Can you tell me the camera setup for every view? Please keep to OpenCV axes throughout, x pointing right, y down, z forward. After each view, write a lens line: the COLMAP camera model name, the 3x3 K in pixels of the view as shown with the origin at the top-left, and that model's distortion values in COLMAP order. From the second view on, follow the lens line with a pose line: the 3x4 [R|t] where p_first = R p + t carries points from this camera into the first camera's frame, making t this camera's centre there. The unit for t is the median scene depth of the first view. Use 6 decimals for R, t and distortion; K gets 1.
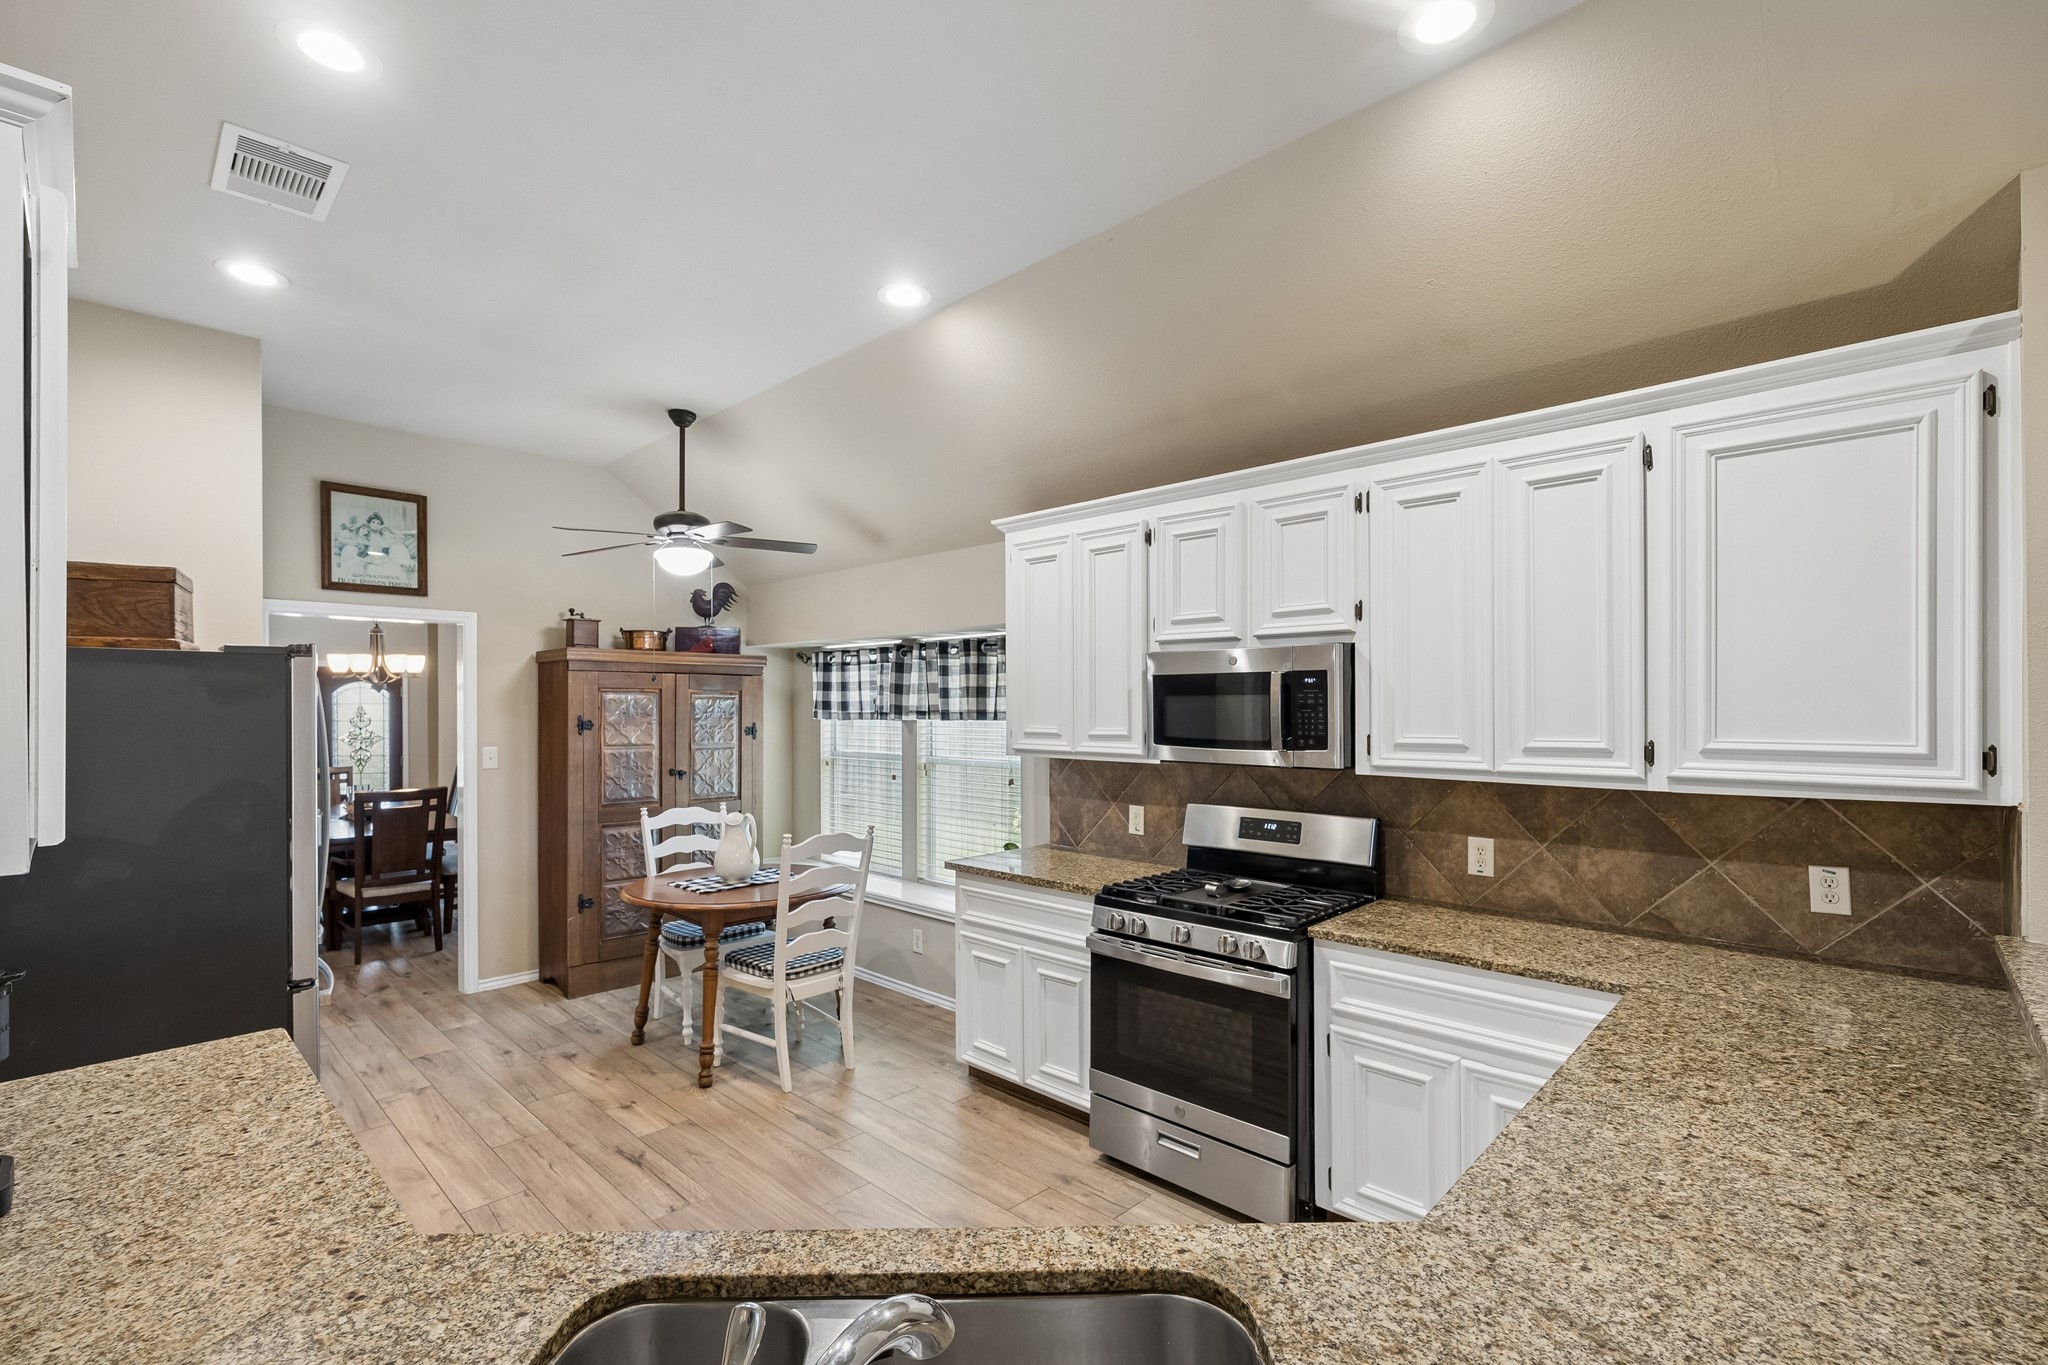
lens RADIAL K [[904.0, 0, 1029.0], [0, 904.0, 711.2], [0, 0, 1]] dist [0.000900, -0.000128]
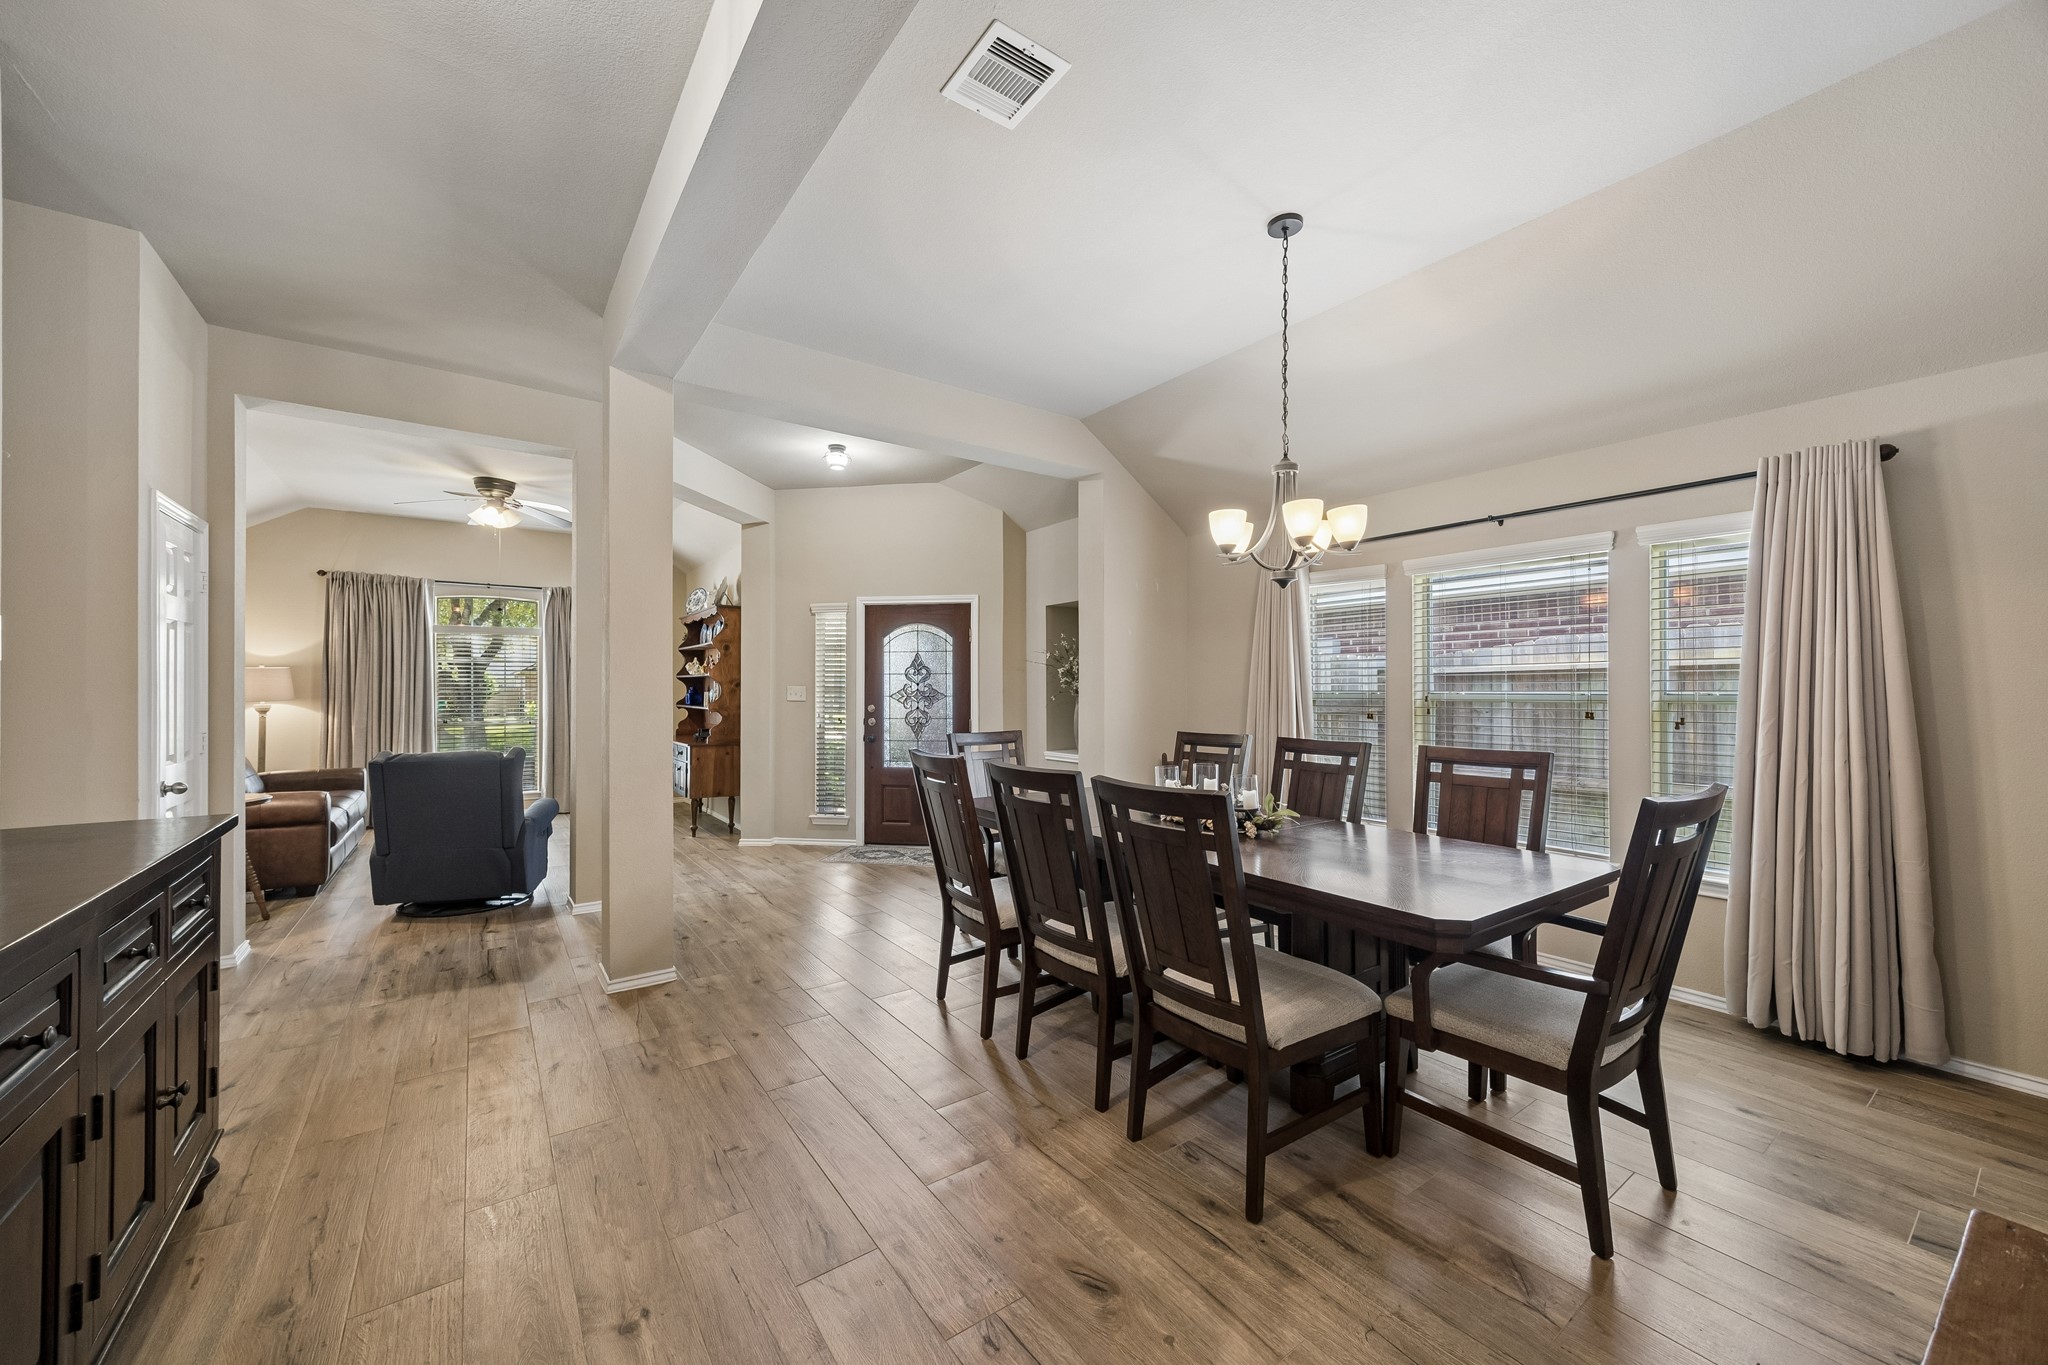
lens RADIAL K [[771.1, 0, 1028.6], [0, 771.1, 687.1], [0, 0, 1]] dist [0.006093, 0.000215]
pose [[0.983109, -0.000184, -0.183021, -1.086525], [-0.001135, 0.999974, -0.007104, 0.055967], [0.183018, 0.007192, 0.983083, 0.764718]]
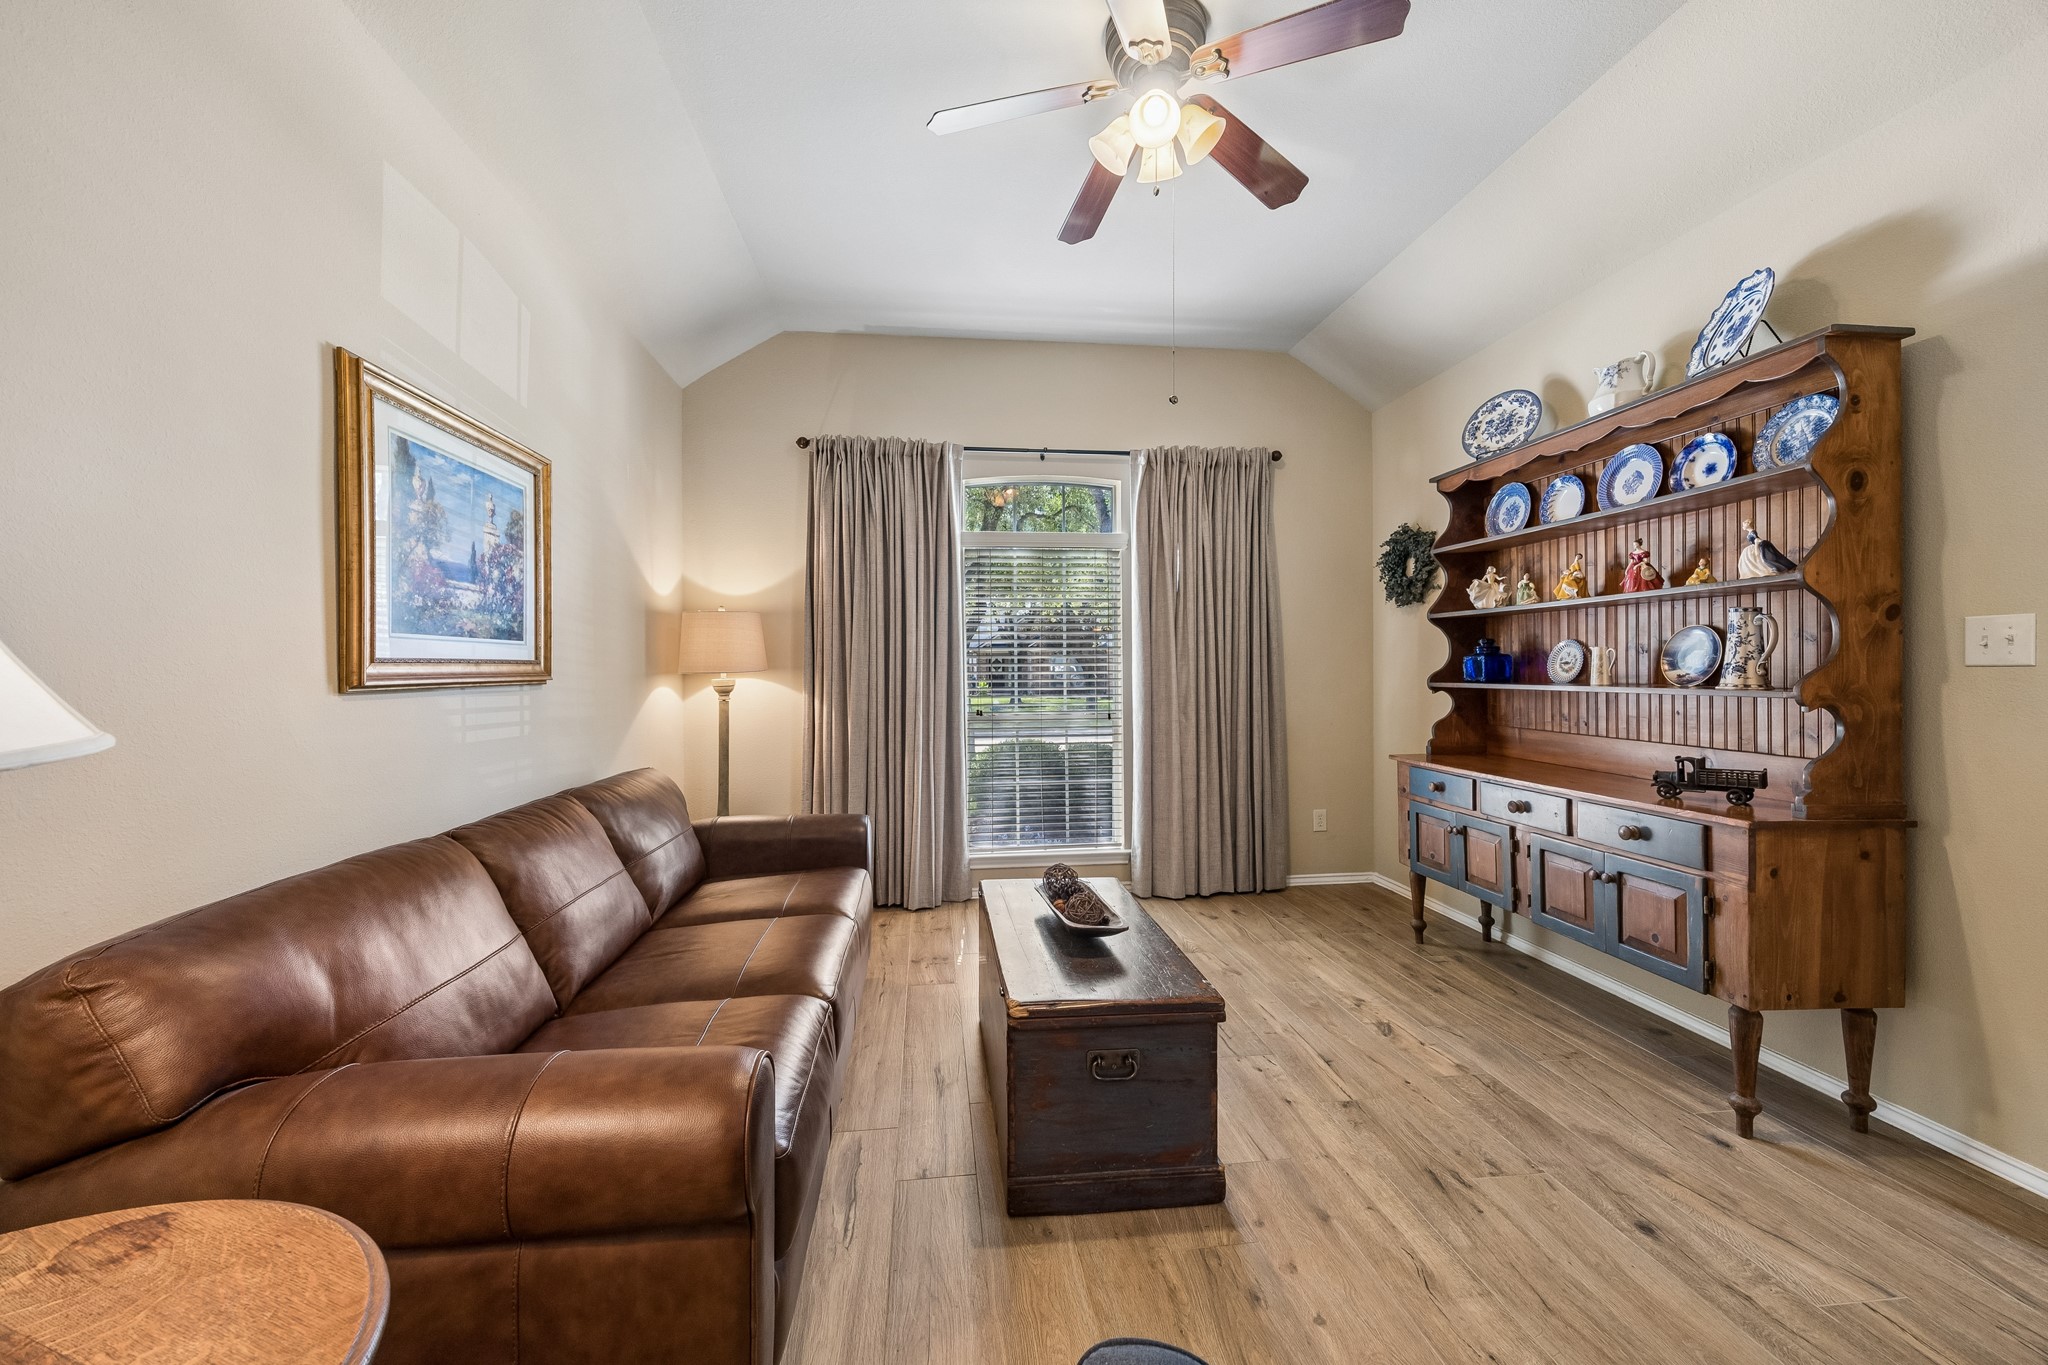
lens RADIAL K [[791.5, 0, 1024.0], [0, 791.5, 682.5], [0, 0, 1]] dist [0.001022, 0.000073]
pose [[0.773371, 0.007226, -0.633913, -2.007642], [0.002492, 0.999893, 0.014438, 0.072086], [0.633949, -0.012745, 0.773270, 1.498291]]
